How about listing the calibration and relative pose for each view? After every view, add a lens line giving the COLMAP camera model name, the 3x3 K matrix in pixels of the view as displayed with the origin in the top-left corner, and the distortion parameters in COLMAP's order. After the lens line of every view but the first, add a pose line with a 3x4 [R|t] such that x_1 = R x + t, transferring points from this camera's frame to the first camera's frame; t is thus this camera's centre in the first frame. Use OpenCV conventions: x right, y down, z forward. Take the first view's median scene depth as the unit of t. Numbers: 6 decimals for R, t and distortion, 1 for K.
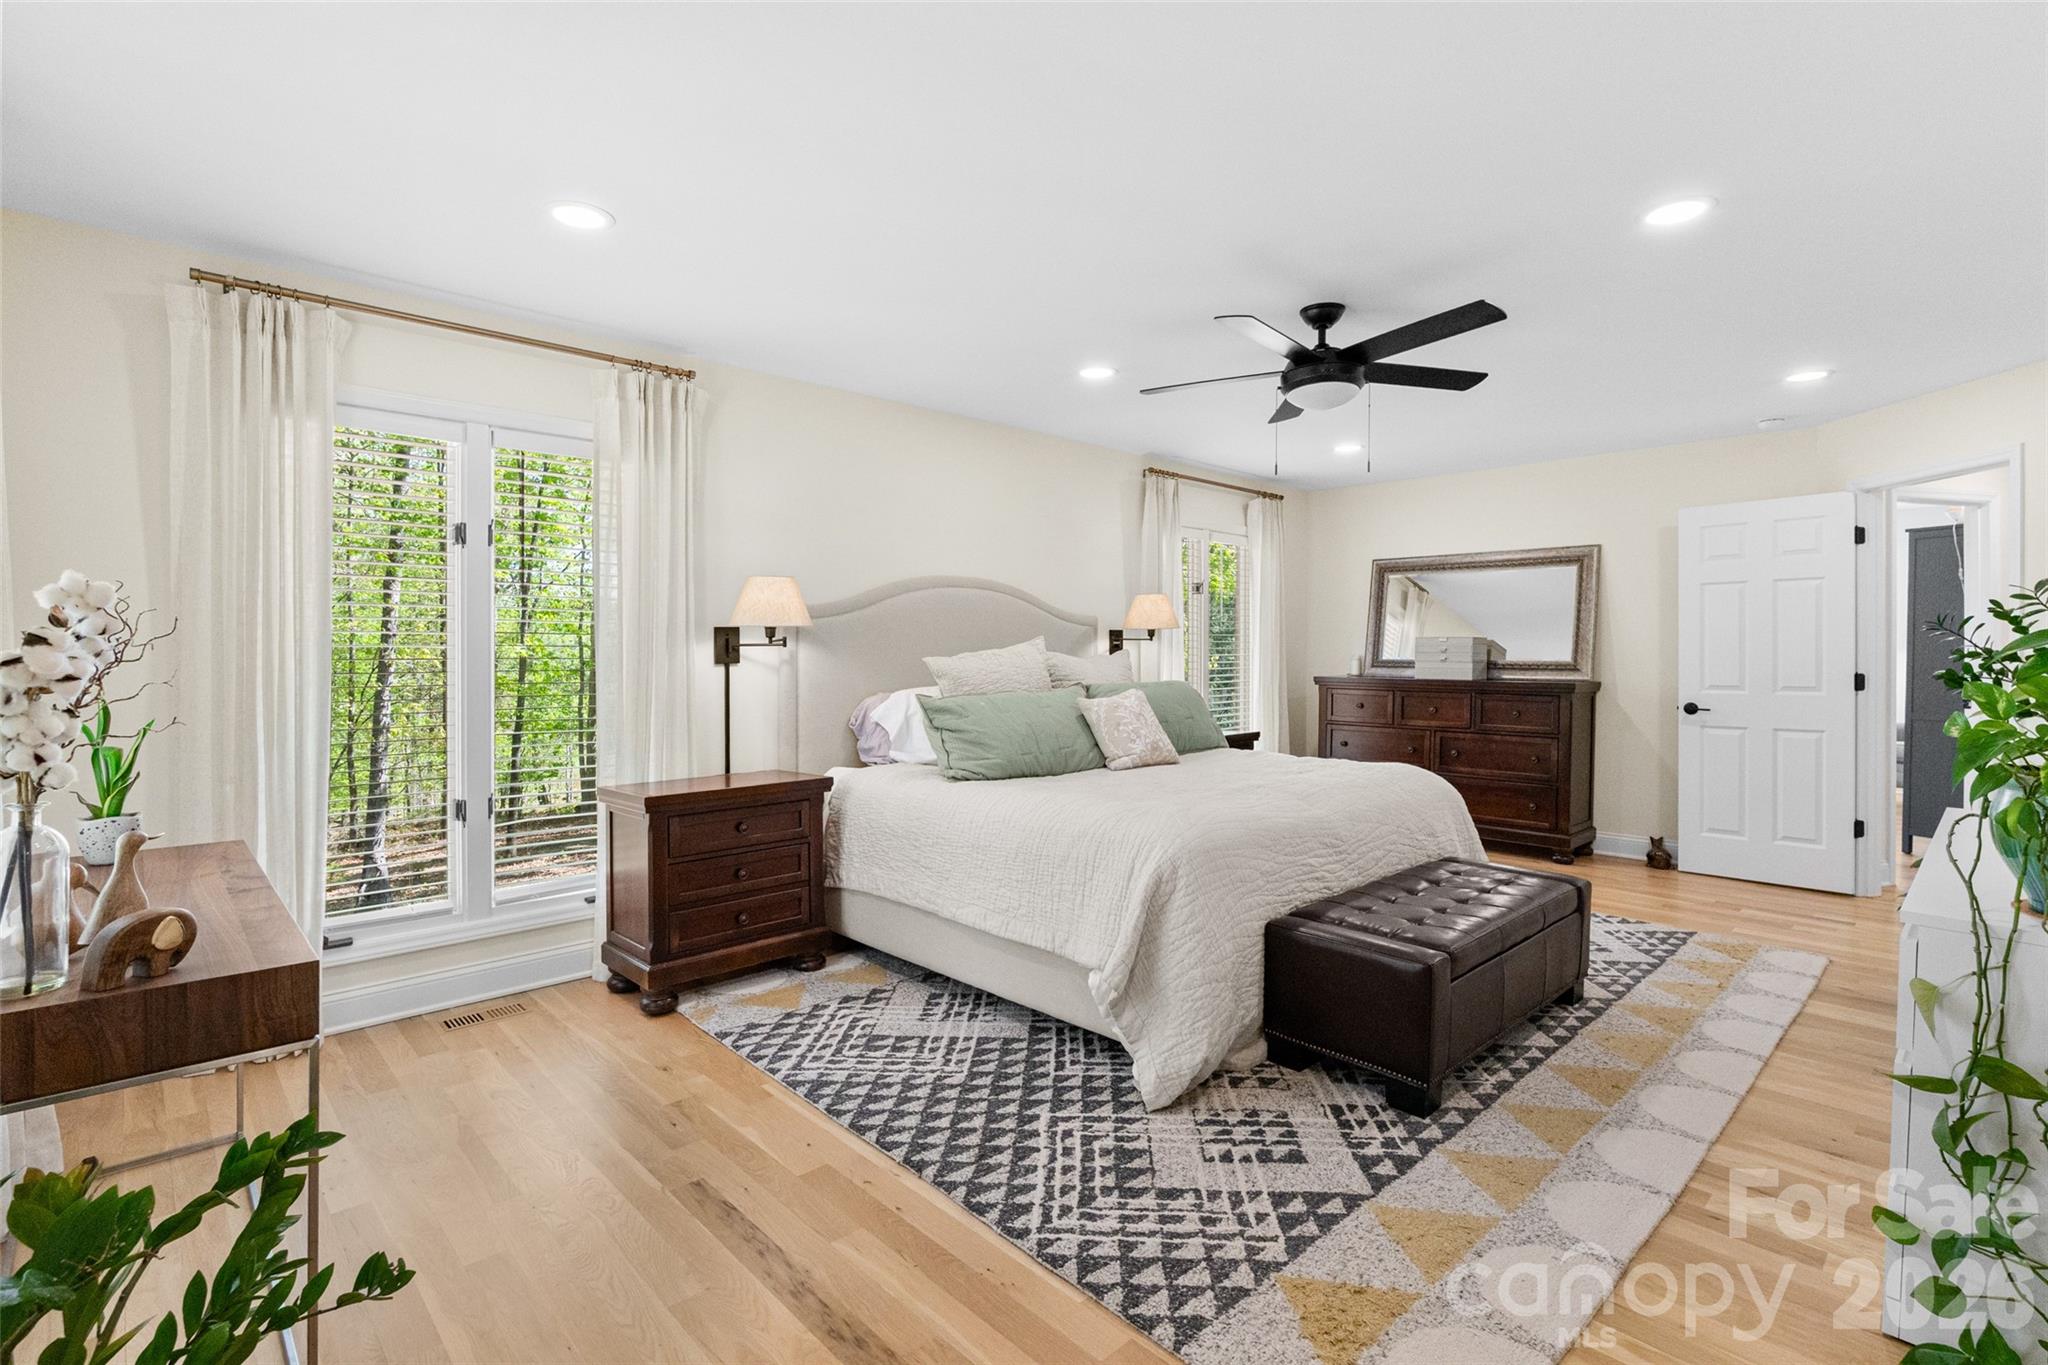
lens RADIAL K [[951.4, 0, 1014.4], [0, 951.4, 672.2], [0, 0, 1]] dist [-0.008944, 0.001674]
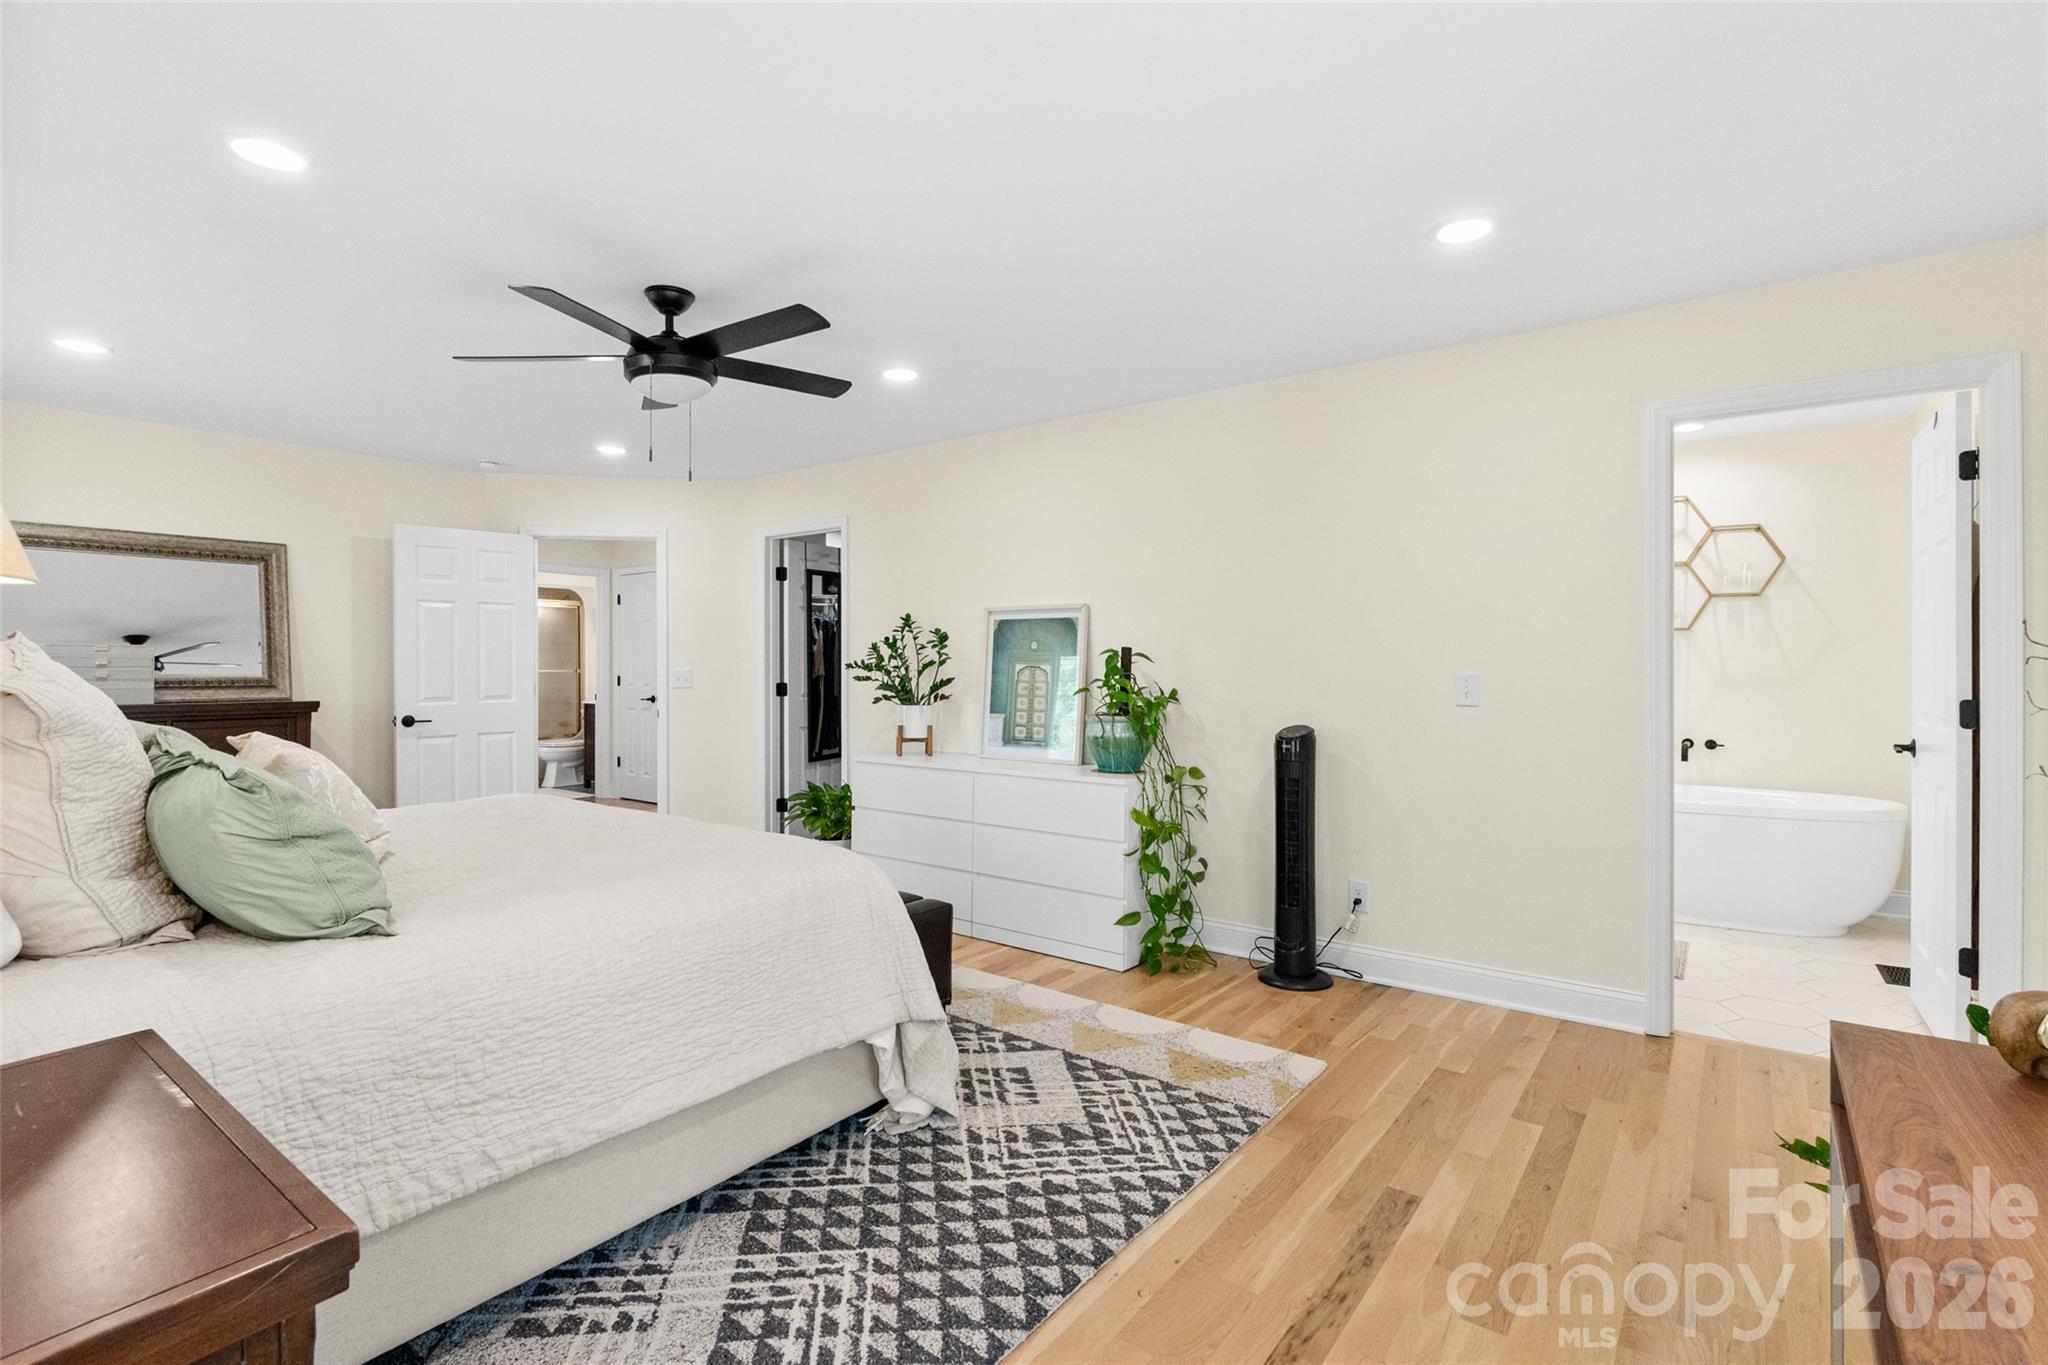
lens RADIAL K [[951.4, 0, 1025.9], [0, 951.4, 679.0], [0, 0, 1]] dist [-0.008944, 0.001674]
pose [[-0.169131, -0.013083, 0.985507, -0.849401], [0.020847, 0.999641, 0.016849, -0.022426], [-0.985373, 0.023395, -0.168798, 1.085988]]
